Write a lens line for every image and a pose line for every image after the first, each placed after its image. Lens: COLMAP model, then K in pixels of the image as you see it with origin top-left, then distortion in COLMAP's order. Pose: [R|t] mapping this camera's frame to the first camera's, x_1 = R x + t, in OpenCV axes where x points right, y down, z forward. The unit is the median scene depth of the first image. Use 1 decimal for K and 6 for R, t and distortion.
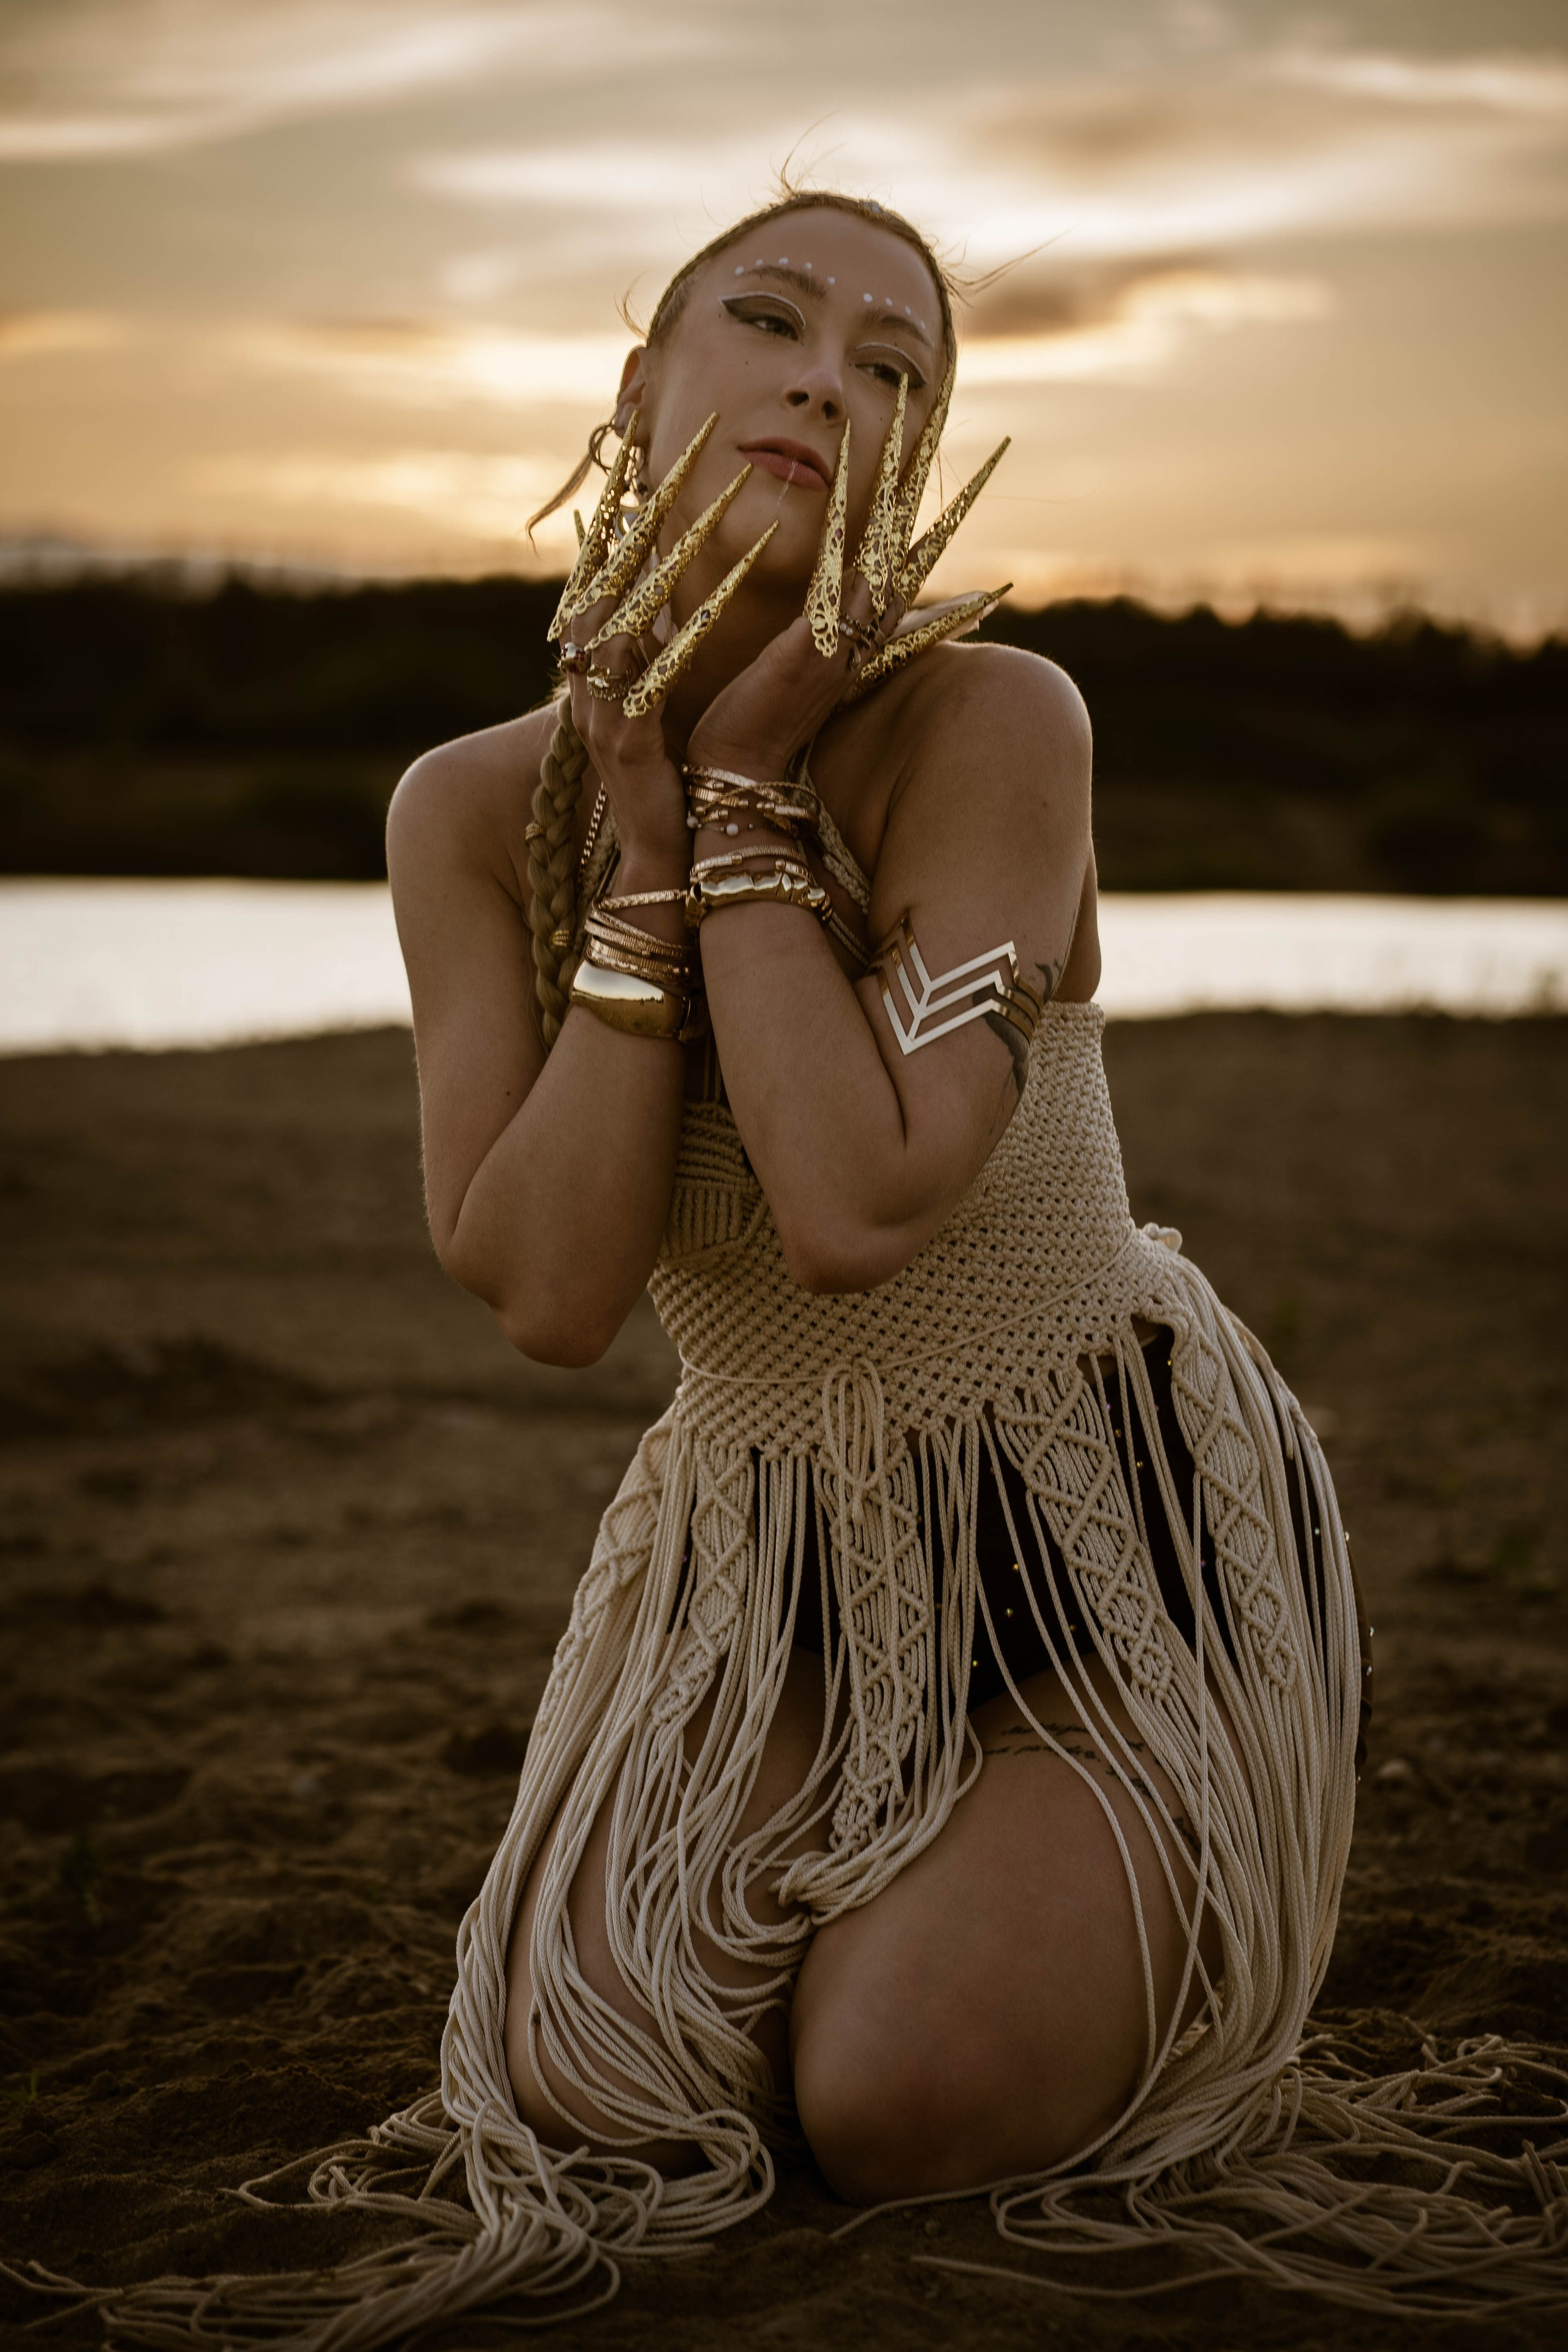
lens RADIAL K [[5474.8, 0, 784.0], [0, 5474.8, 1176.0], [0, 0, 1]] dist [0.020989, -1.286851]
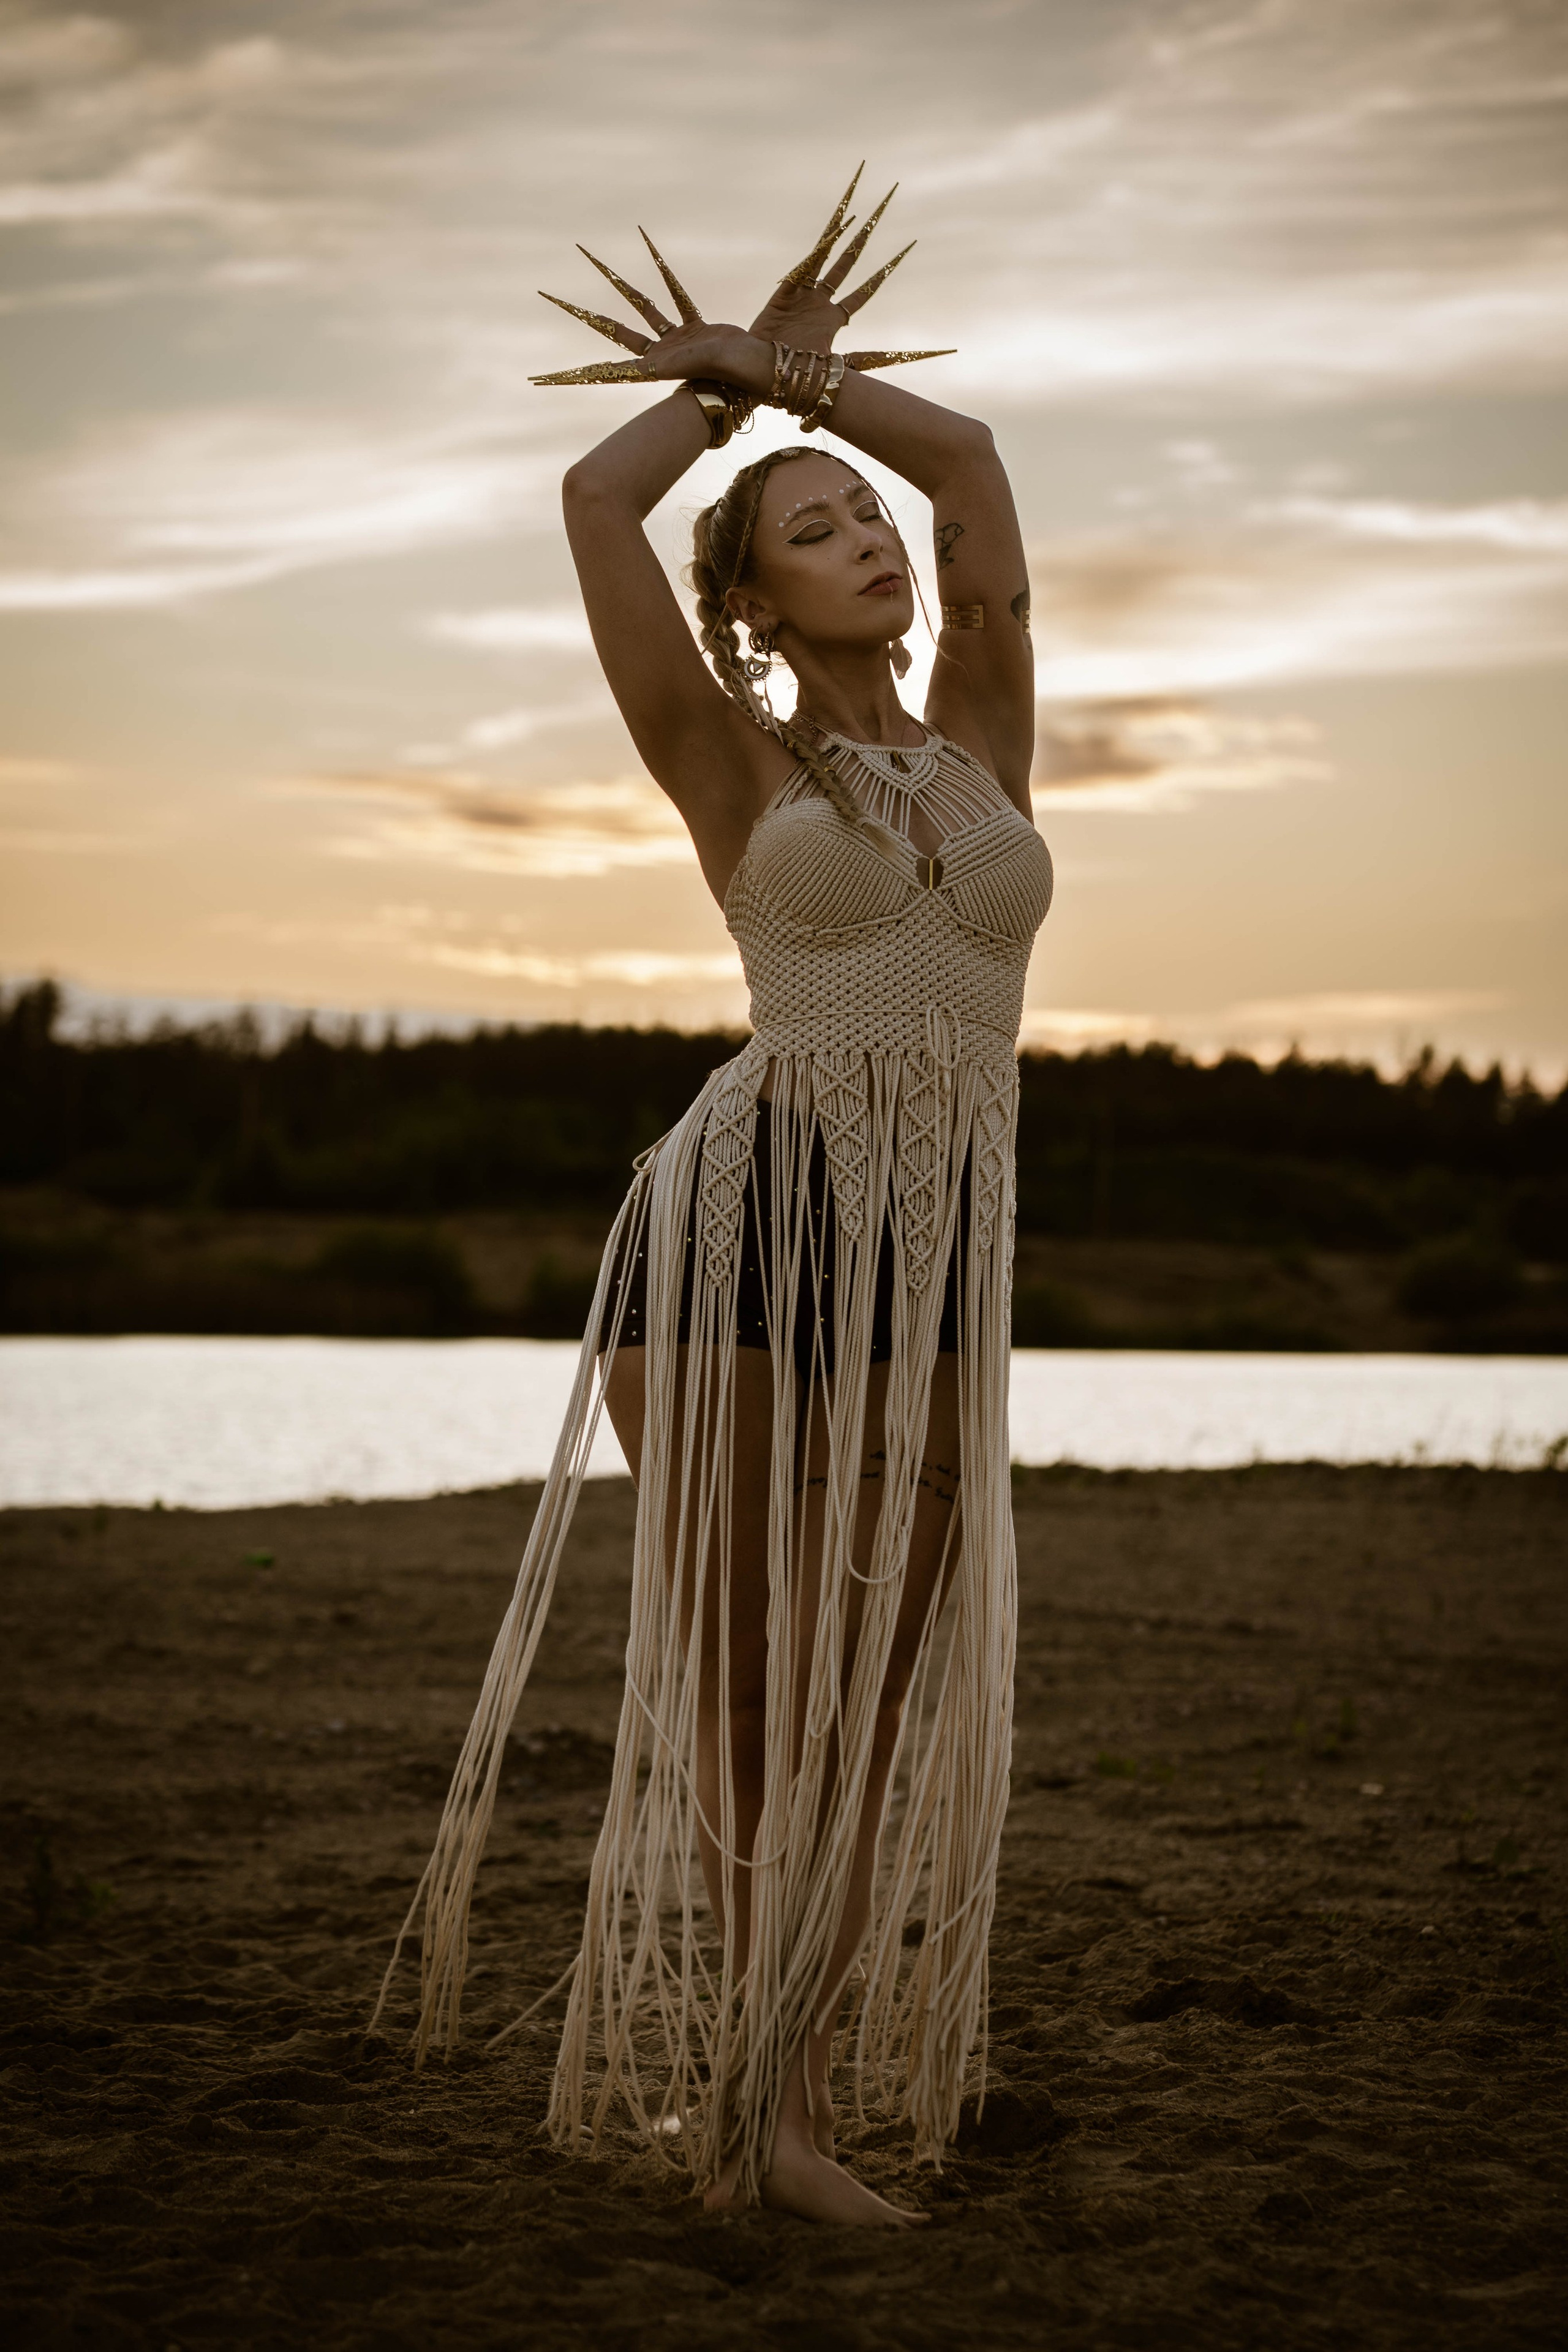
lens RADIAL K [[5474.8, 0, 784.0], [0, 5474.8, 1176.0], [0, 0, 1]] dist [0.020989, -1.286851]
pose [[0.999973, -0.003609, -0.006400, -0.119420], [0.003084, 0.996764, -0.080325, 0.003549], [0.006670, 0.080303, 0.996748, -1.103750]]
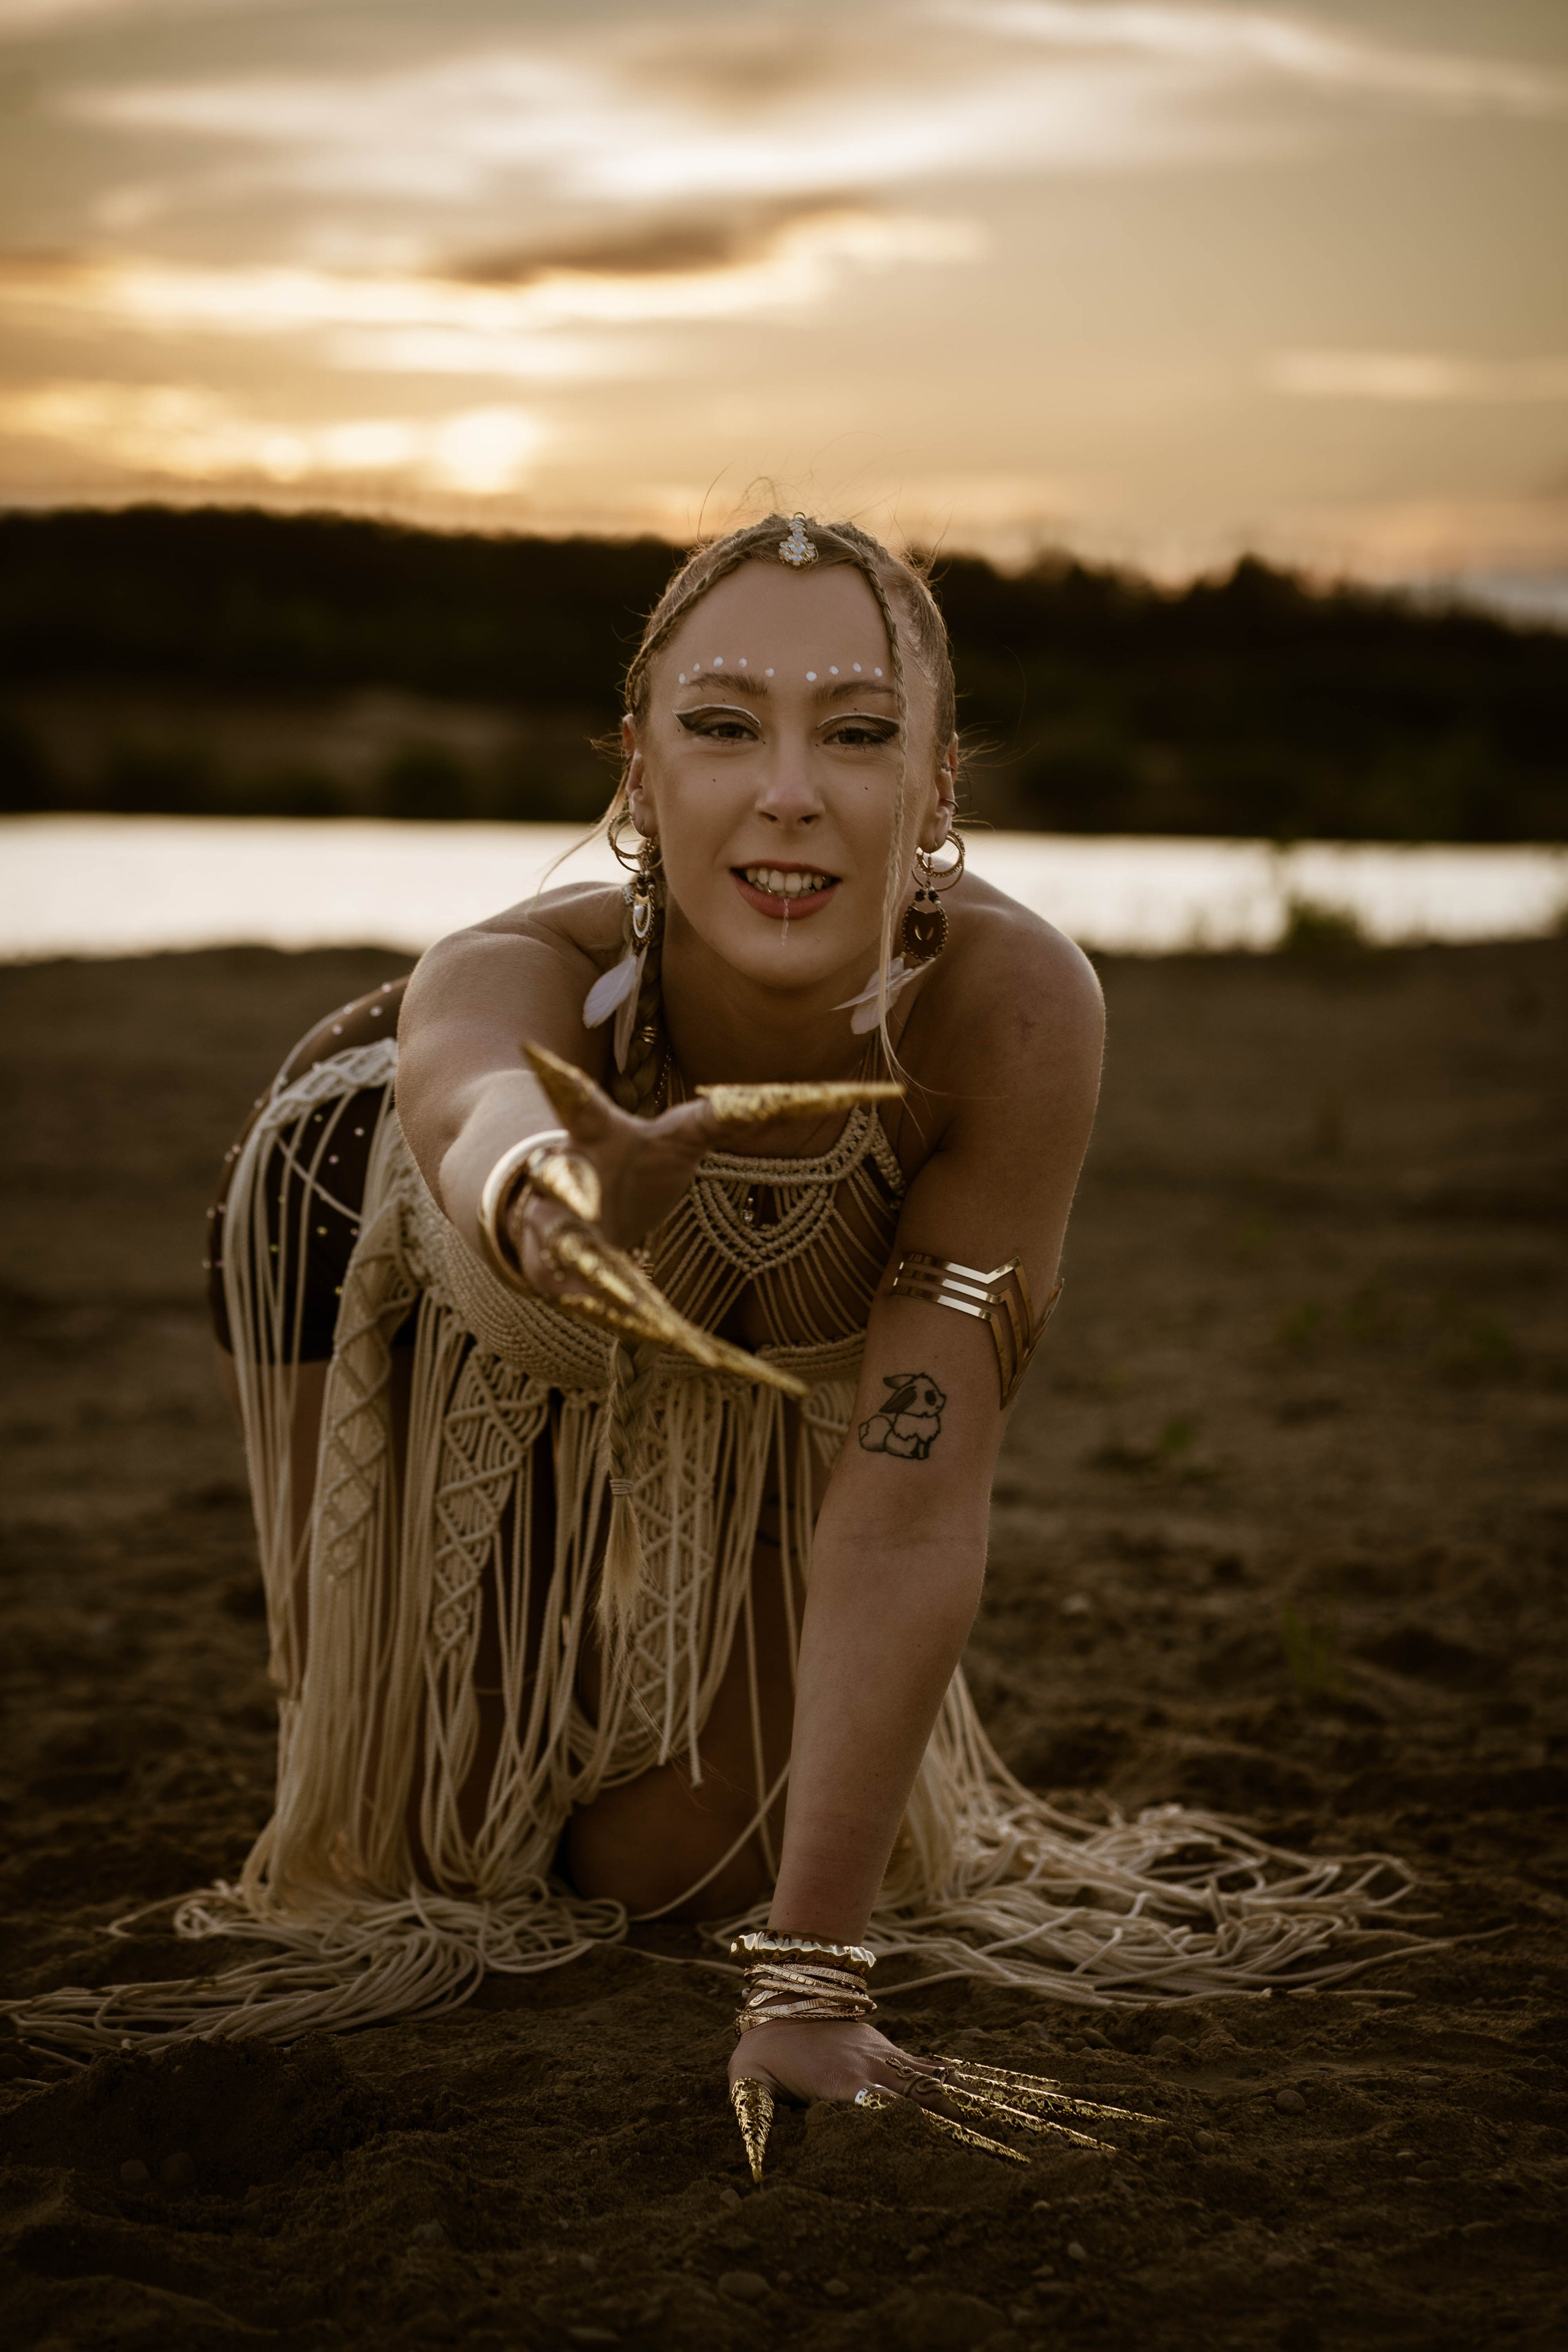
lens RADIAL K [[5474.8, 0, 784.0], [0, 5474.8, 1176.0], [0, 0, 1]] dist [0.020989, -1.286851]
pose [[0.997969, 0.002369, 0.063665, -0.028033], [-0.003099, 0.999931, 0.011374, 0.008907], [-0.063634, -0.011548, 0.997907, -0.163859]]
